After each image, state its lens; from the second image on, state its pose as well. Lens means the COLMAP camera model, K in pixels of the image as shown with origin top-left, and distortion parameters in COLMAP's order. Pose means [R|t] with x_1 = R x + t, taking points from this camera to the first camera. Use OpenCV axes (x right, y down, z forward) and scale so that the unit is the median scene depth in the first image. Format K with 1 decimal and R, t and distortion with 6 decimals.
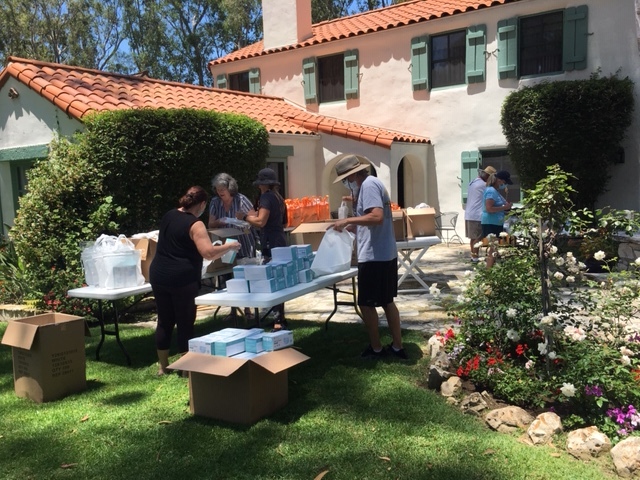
lens RADIAL K [[545.4, 0, 320.0], [0, 545.4, 240.0], [0, 0, 1]] dist [0.080279, -0.115351]
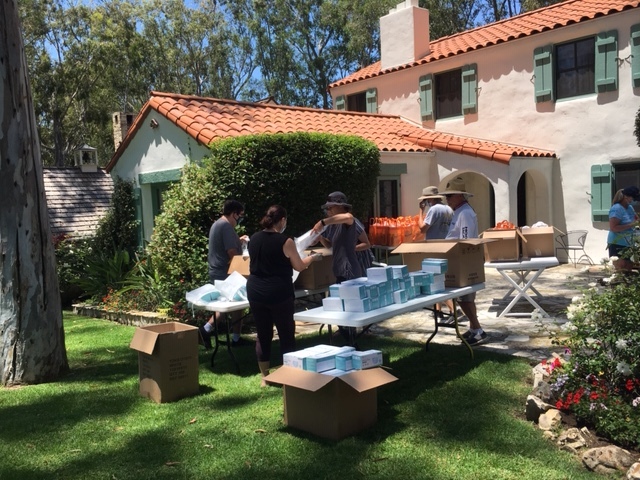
lens RADIAL K [[543.5, 0, 320.0], [0, 543.5, 240.0], [0, 0, 1]] dist [0.078500, -0.116592]
pose [[0.975315, 0.008831, -0.220642, 0.024958], [-0.015019, 0.999539, -0.026386, -0.004653], [0.220307, 0.029048, 0.974998, -0.007277]]
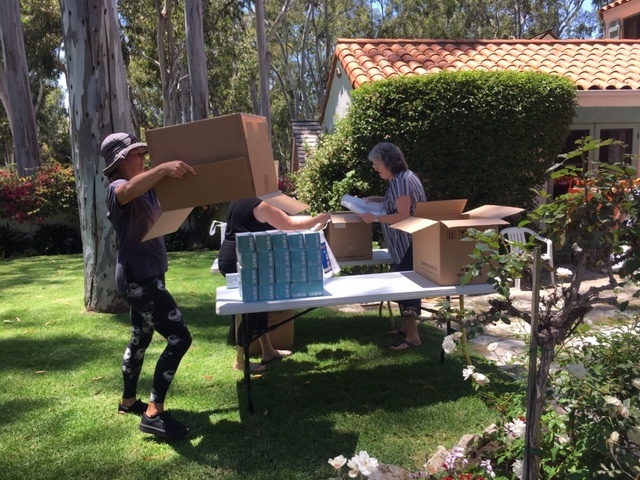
lens RADIAL K [[543.5, 0, 320.0], [0, 543.5, 240.0], [0, 0, 1]] dist [0.078500, -0.116592]
pose [[0.696848, 0.121968, -0.706772, 0.250014], [-0.081922, 0.992521, 0.090509, -0.032785], [0.712525, -0.005171, 0.701628, 0.224150]]
